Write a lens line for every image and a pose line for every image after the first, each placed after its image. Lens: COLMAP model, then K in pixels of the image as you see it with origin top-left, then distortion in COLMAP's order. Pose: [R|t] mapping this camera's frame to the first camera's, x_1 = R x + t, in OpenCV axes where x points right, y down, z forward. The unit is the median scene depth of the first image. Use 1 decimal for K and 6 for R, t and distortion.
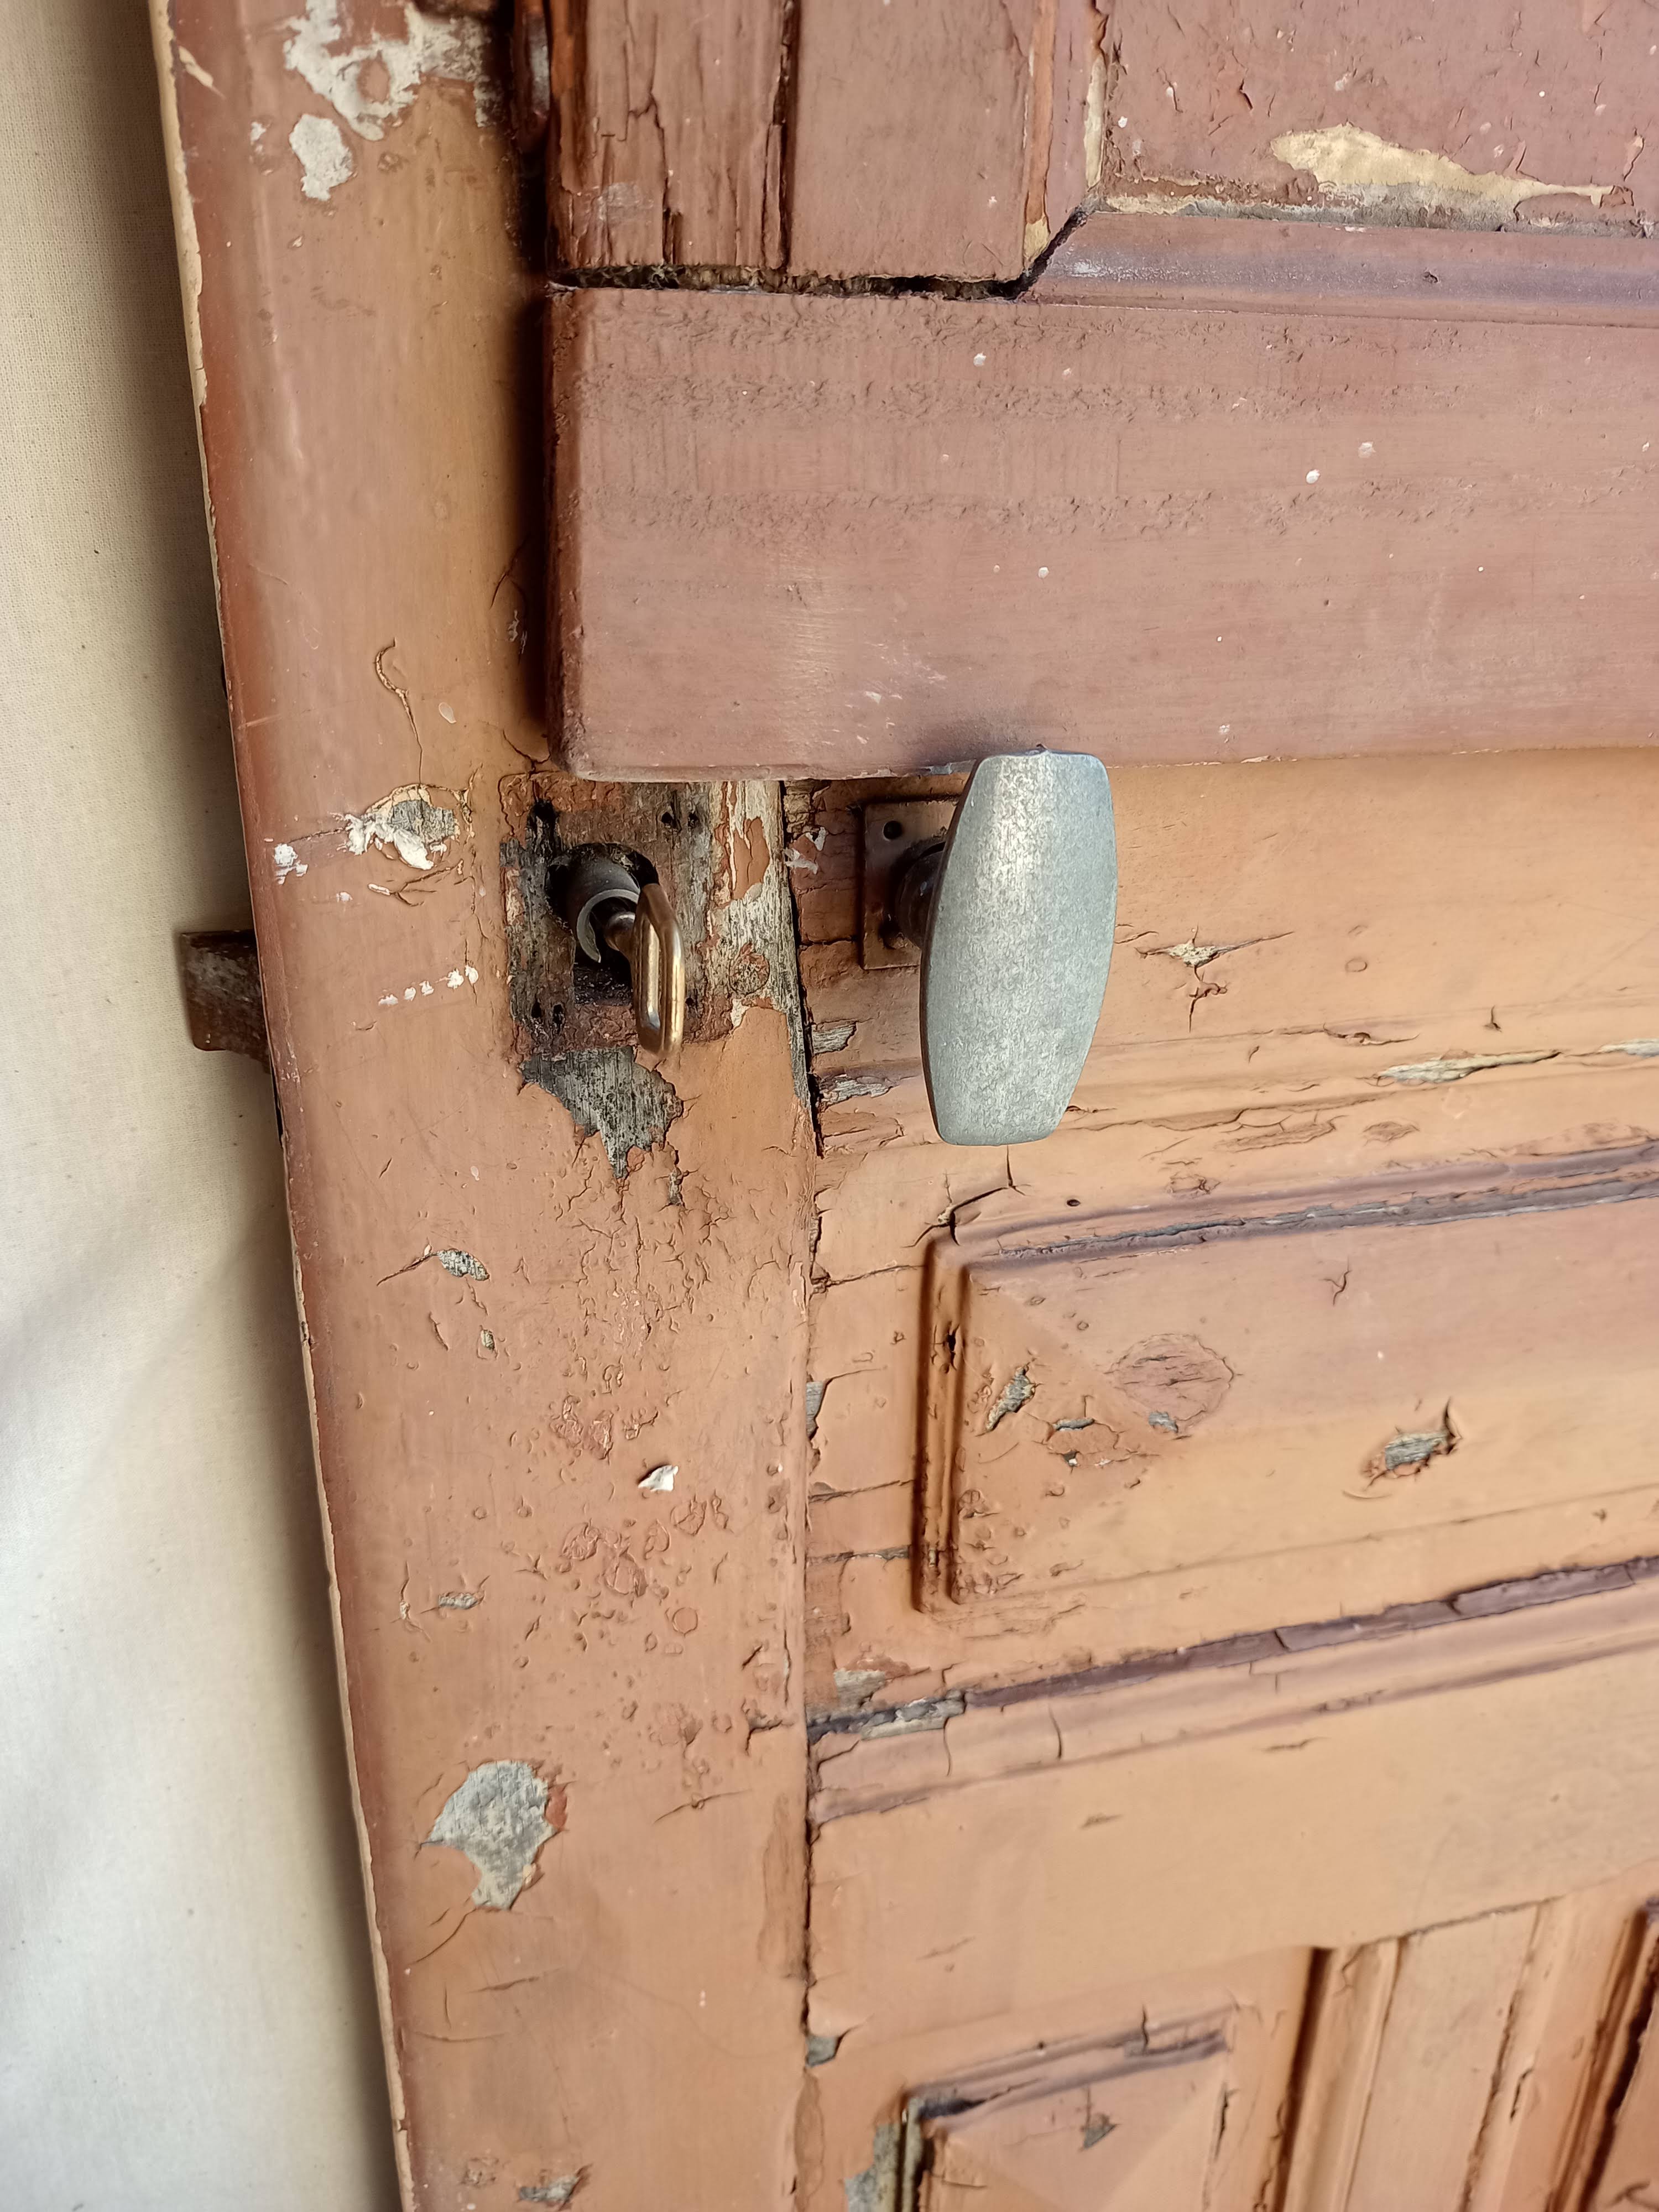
lens RADIAL K [[1778.8, 0, 801.0], [0, 1778.8, 1165.0], [0, 0, 1]] dist [0.036353, -0.101332]
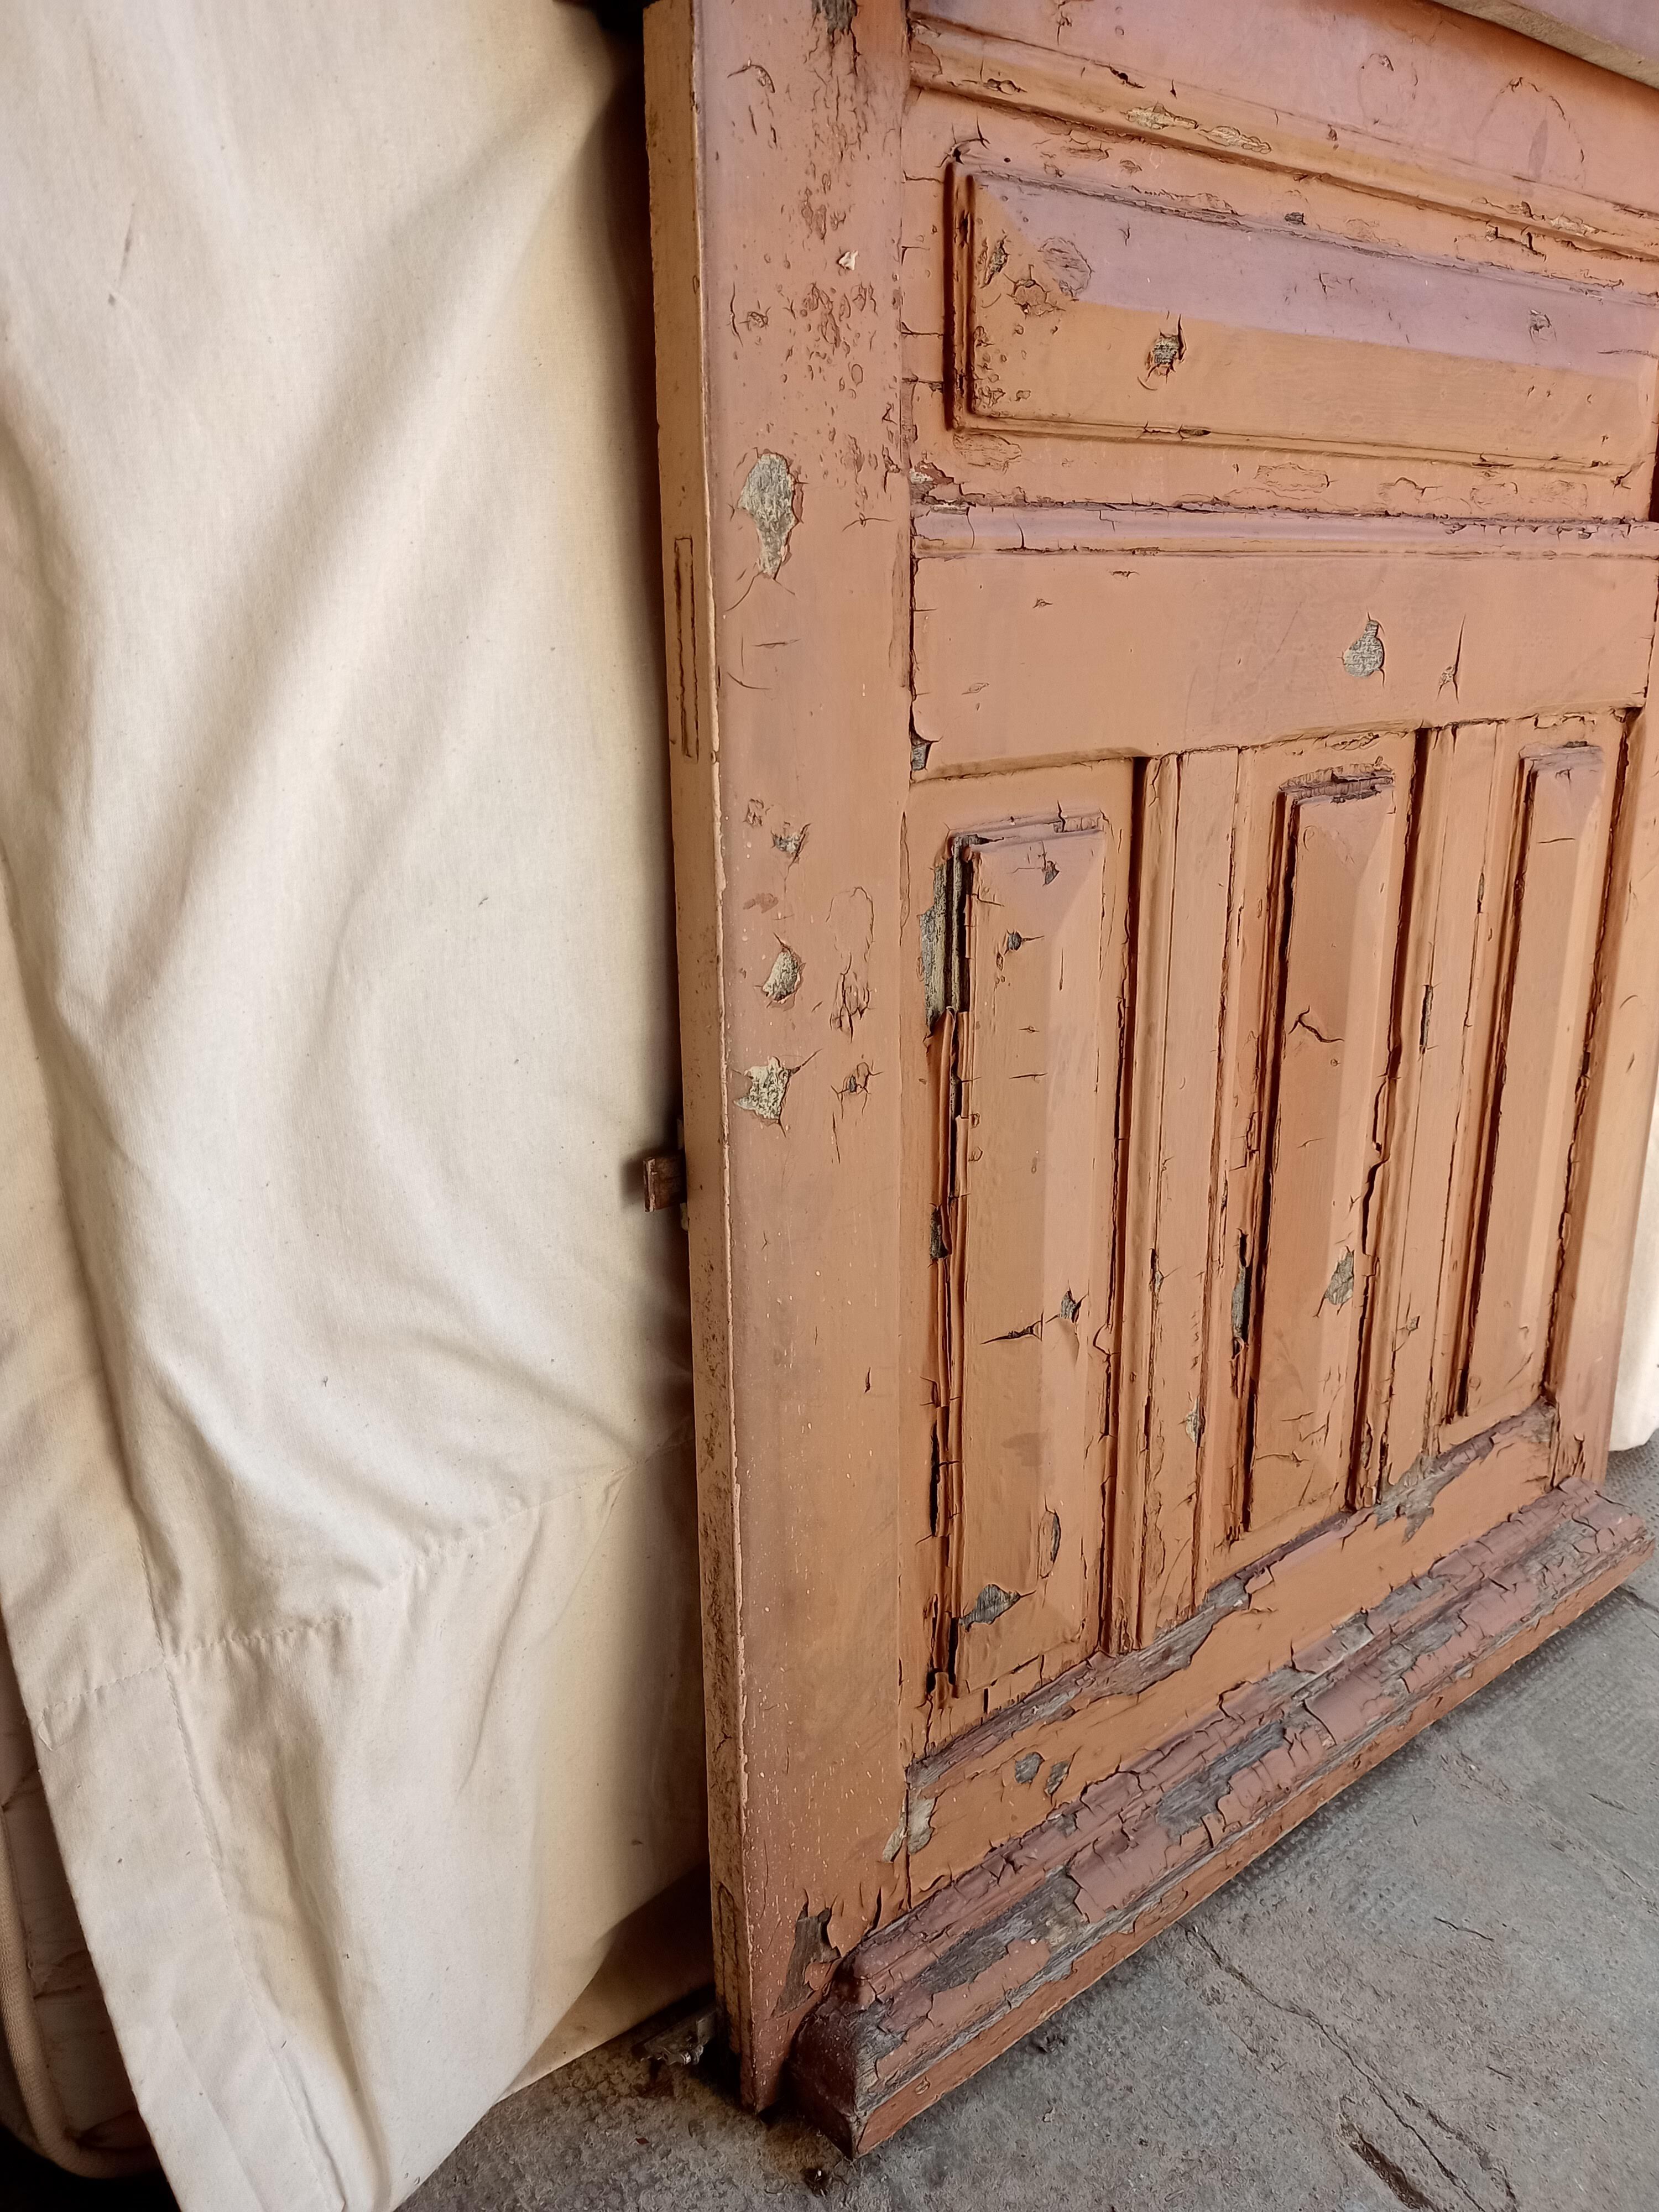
lens RADIAL K [[1653.1, 0, 837.1], [0, 1653.1, 1095.6], [0, 0, 1]] dist [0.063045, -0.075856]
pose [[0.911968, -0.137883, 0.386398, -0.812888], [0.192081, 0.975728, -0.105164, 1.112876], [-0.362519, 0.170126, 0.916317, -0.379009]]
